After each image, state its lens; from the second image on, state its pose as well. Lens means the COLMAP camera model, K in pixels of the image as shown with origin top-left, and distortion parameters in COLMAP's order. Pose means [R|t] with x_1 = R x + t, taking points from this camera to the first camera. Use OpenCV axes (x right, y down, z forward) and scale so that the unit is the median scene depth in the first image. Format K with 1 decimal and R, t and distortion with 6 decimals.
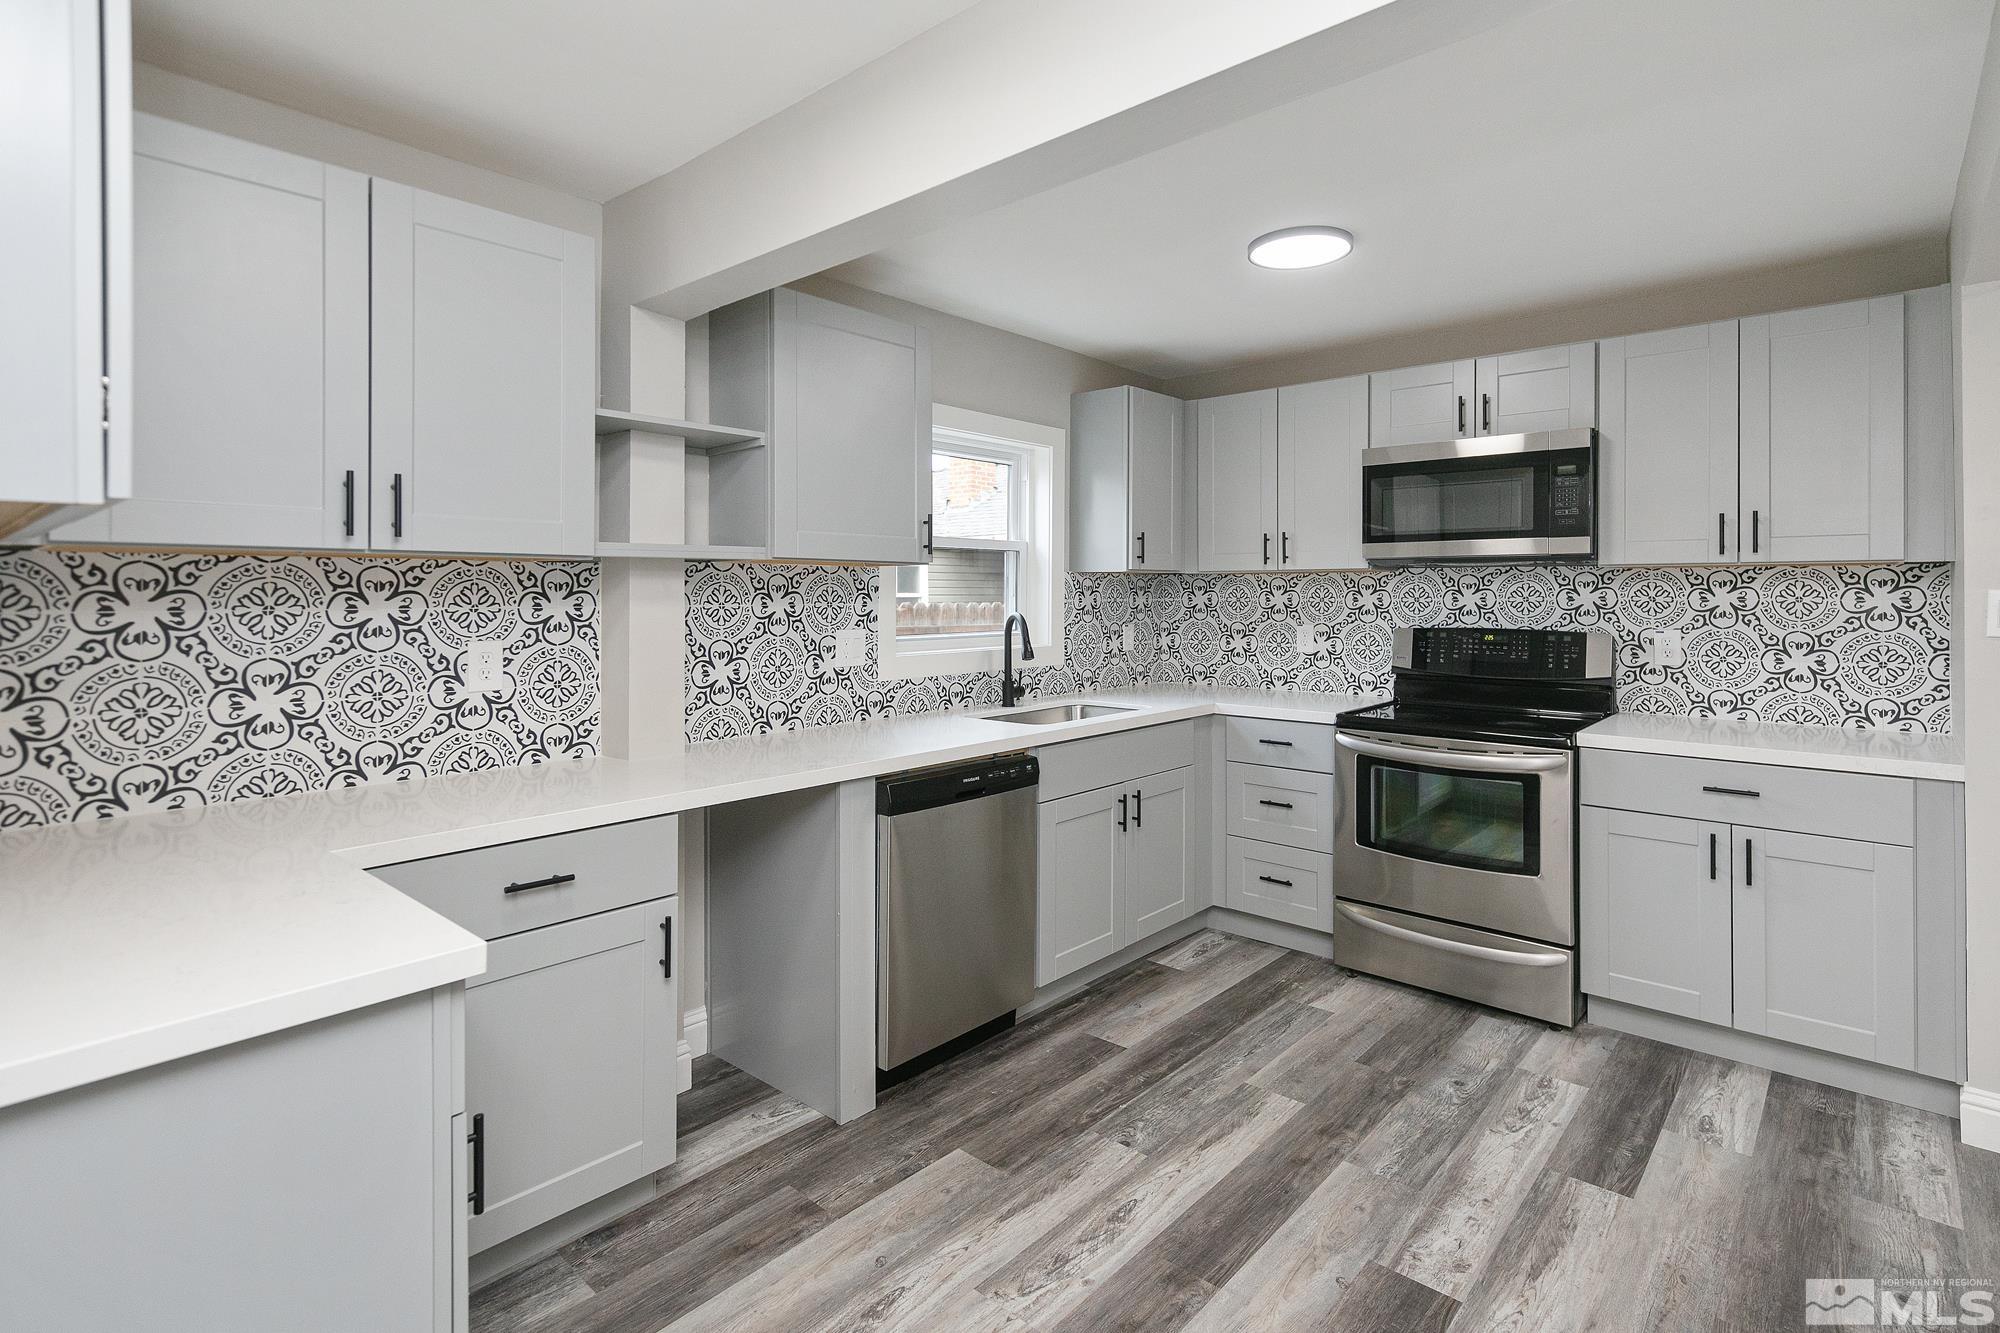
lens RADIAL K [[976.6, 0, 1048.7], [0, 976.6, 578.4], [0, 0, 1]] dist [0.007601, -0.000980]
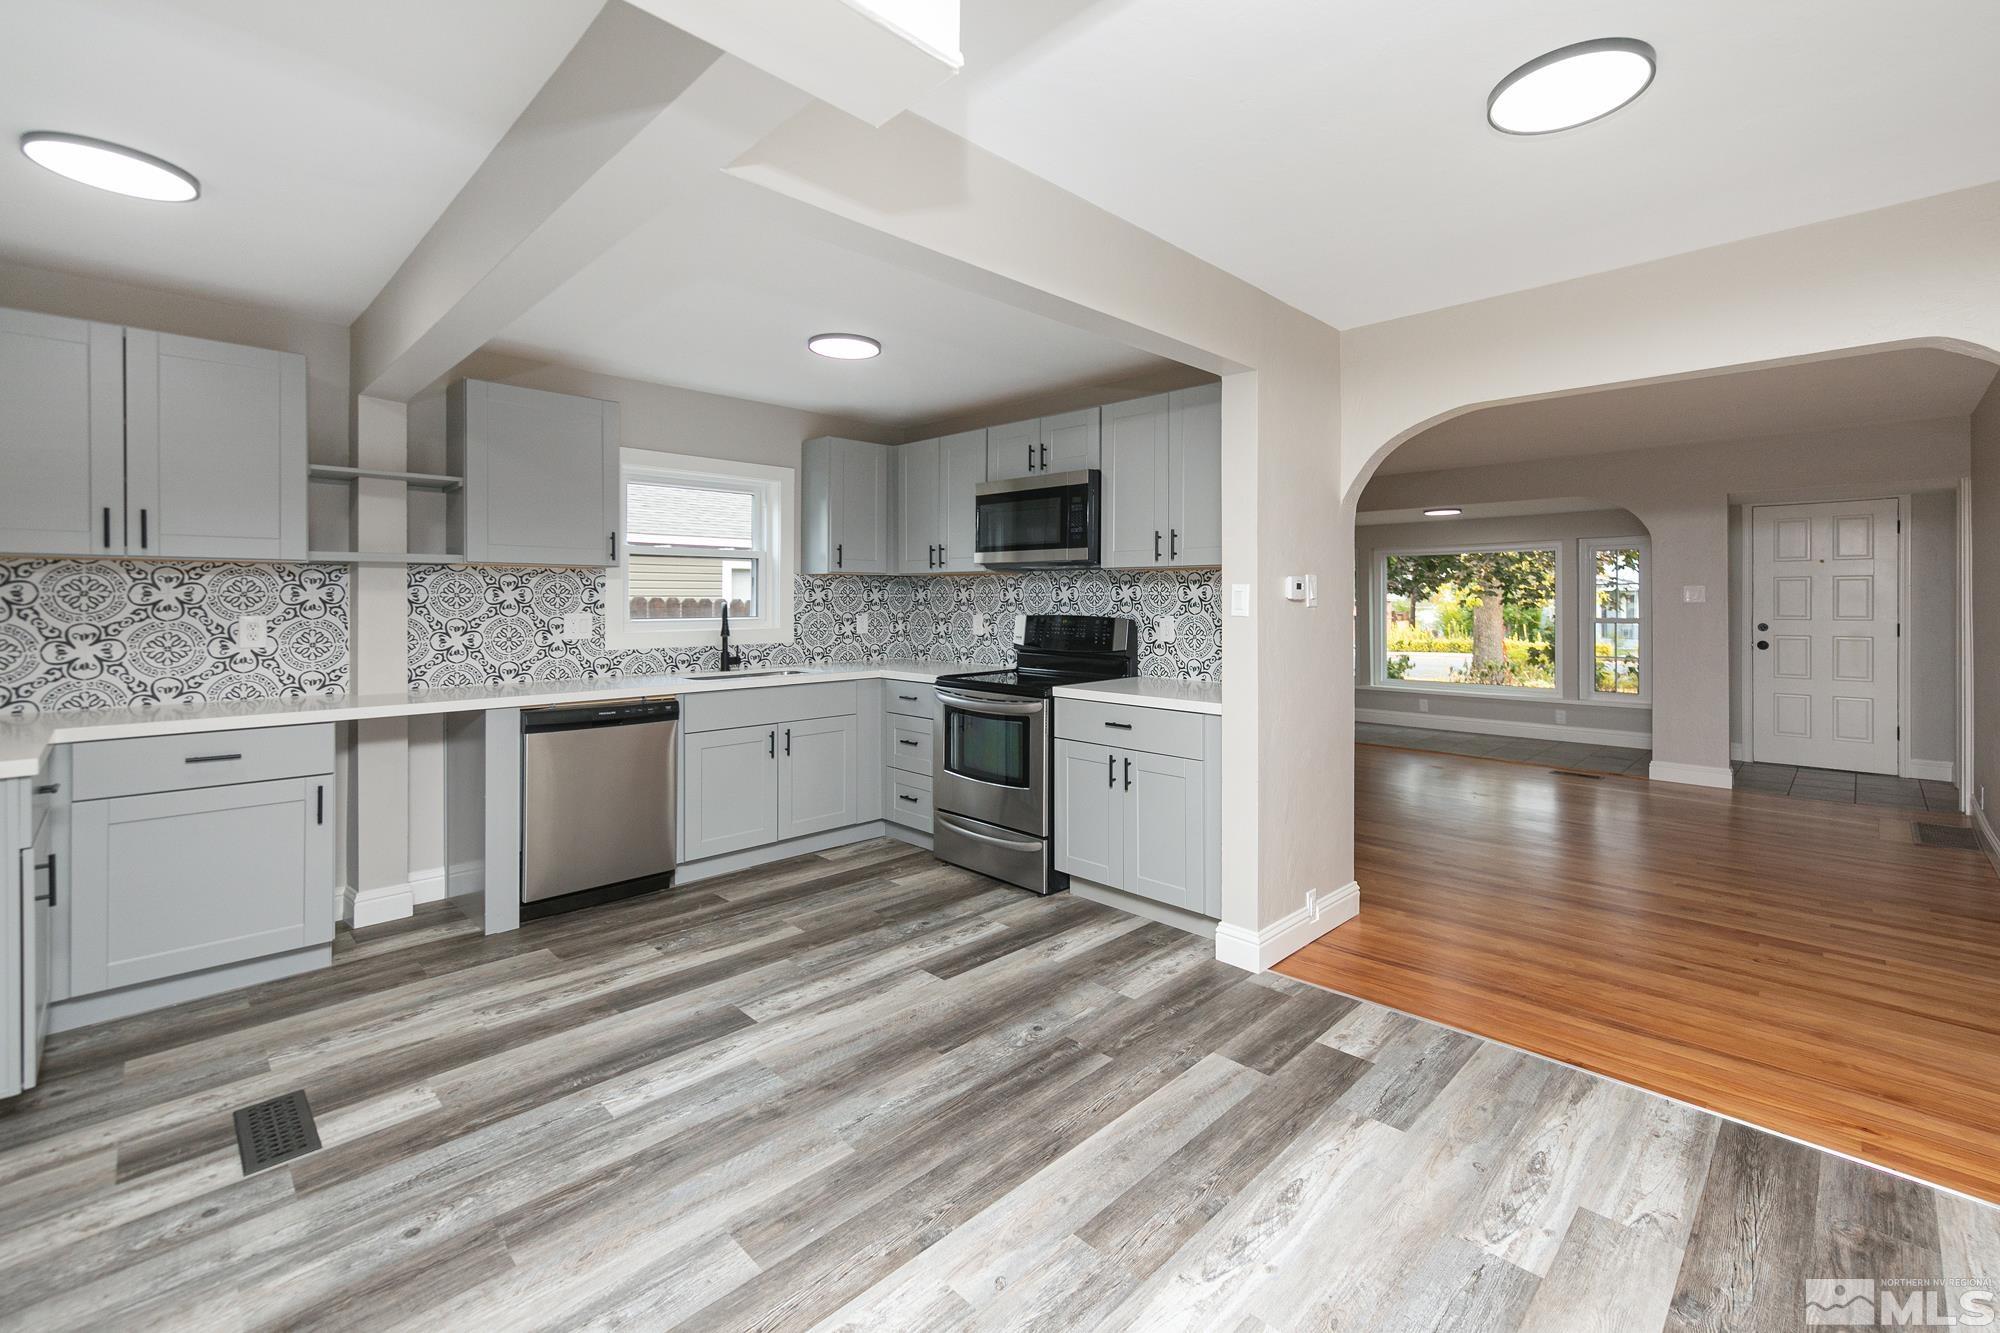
lens RADIAL K [[863.3, 0, 1056.9], [0, 863.3, 588.6], [0, 0, 1]] dist [0.007294, -0.001220]
pose [[0.998793, 0.002157, -0.049060, 0.682147], [-0.001899, 0.999984, 0.005302, 0.010321], [0.049071, -0.005203, 0.998782, -0.275036]]
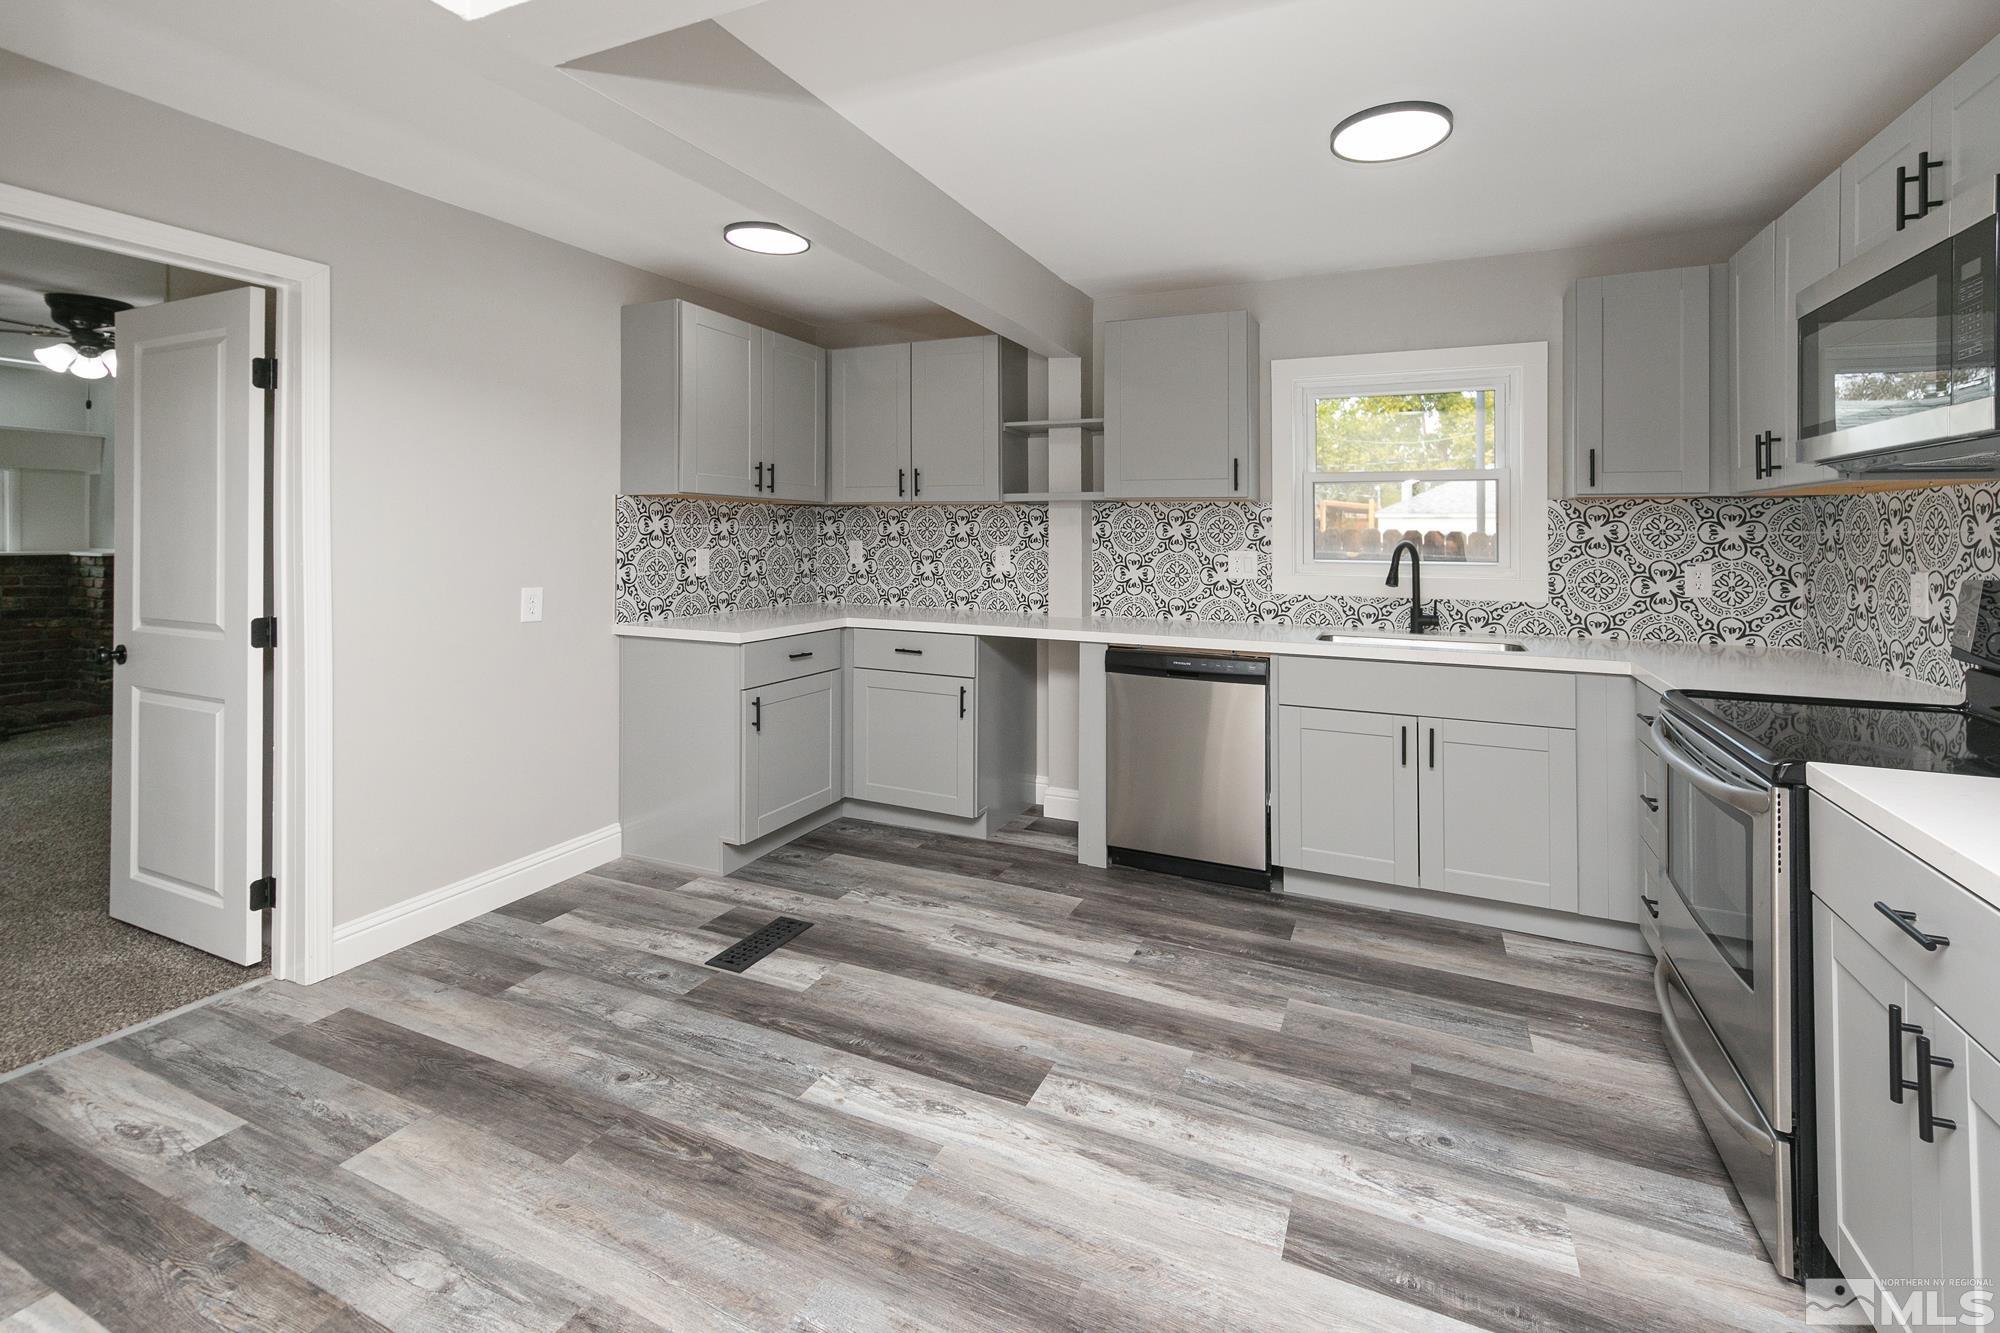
lens RADIAL K [[865.6, 0, 1026.3], [0, 865.6, 527.9], [0, 0, 1]] dist [0.006056, 0.000846]
pose [[0.286722, -0.001926, -0.958012, 0.995951], [0.006132, 0.999981, -0.000175, 0.025627], [0.957994, -0.005824, 0.286728, 0.489297]]
